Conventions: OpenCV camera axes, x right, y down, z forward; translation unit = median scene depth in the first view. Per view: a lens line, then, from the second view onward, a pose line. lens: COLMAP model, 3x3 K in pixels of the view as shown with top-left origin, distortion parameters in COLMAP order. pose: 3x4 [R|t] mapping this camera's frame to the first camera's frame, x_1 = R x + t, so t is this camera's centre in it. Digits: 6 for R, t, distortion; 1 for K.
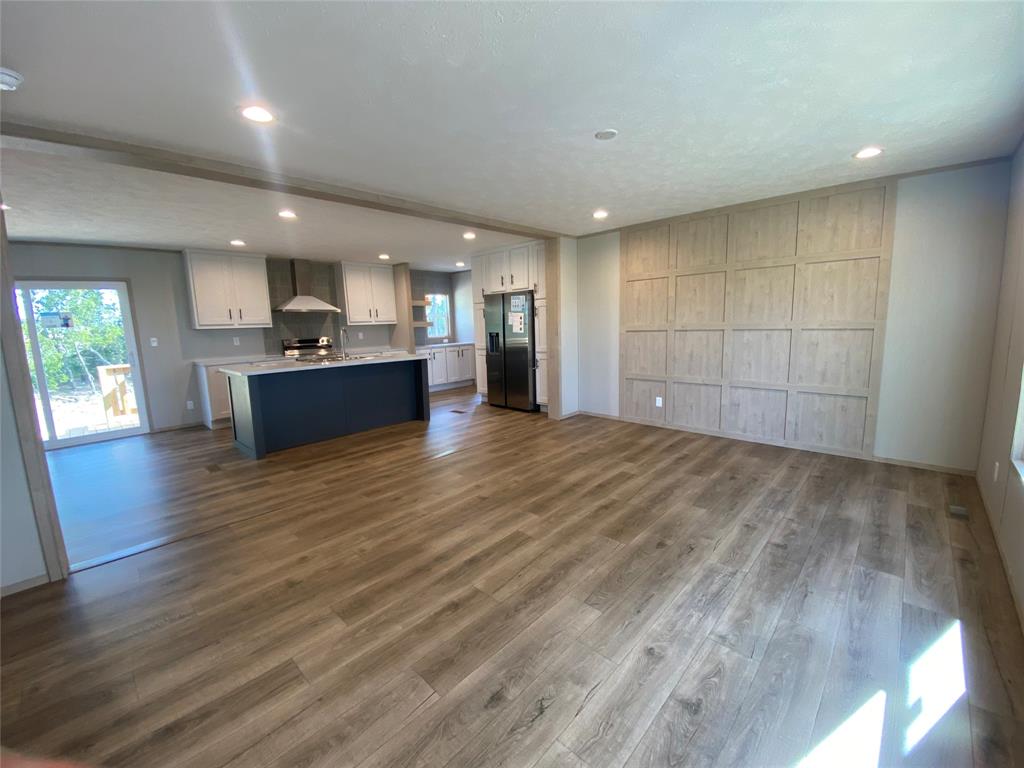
lens RADIAL K [[417.9, 0, 506.6], [0, 417.9, 382.5], [0, 0, 1]] dist [-0.005461, -0.006941]
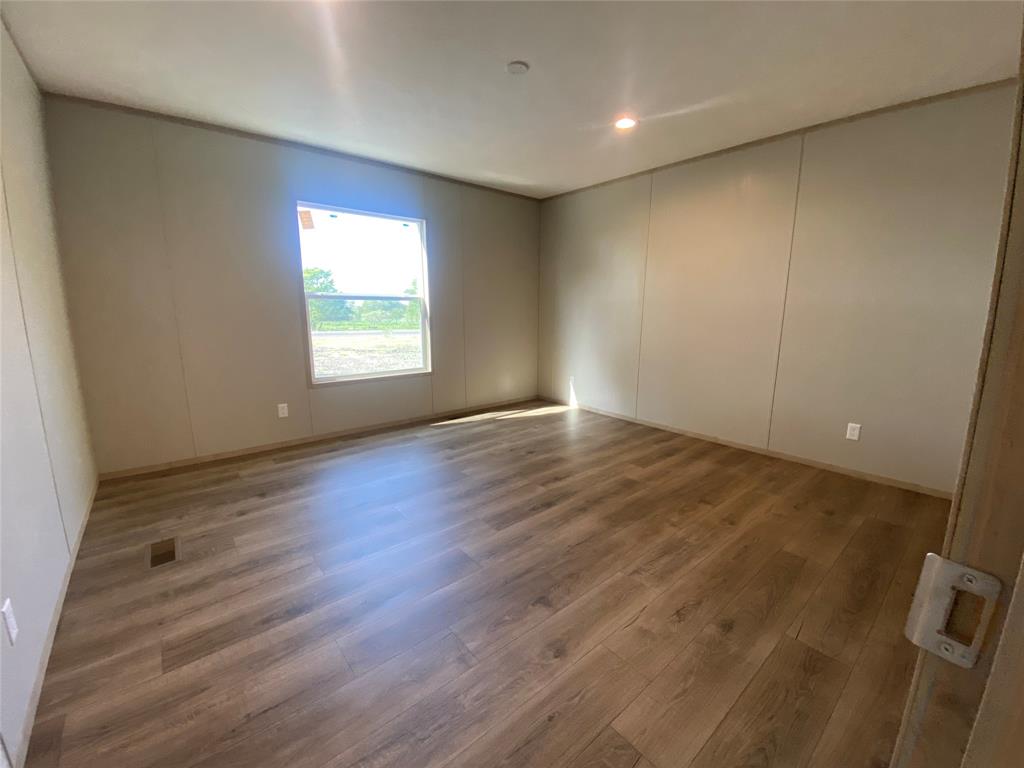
lens RADIAL K [[417.9, 0, 508.4], [0, 417.9, 375.4], [0, 0, 1]] dist [-0.005461, -0.006941]
pose [[-0.993827, 0.009782, 0.110510, 0.329549], [0.045129, 0.945611, 0.322154, -0.150014], [-0.101348, 0.325153, -0.940215, 1.527541]]
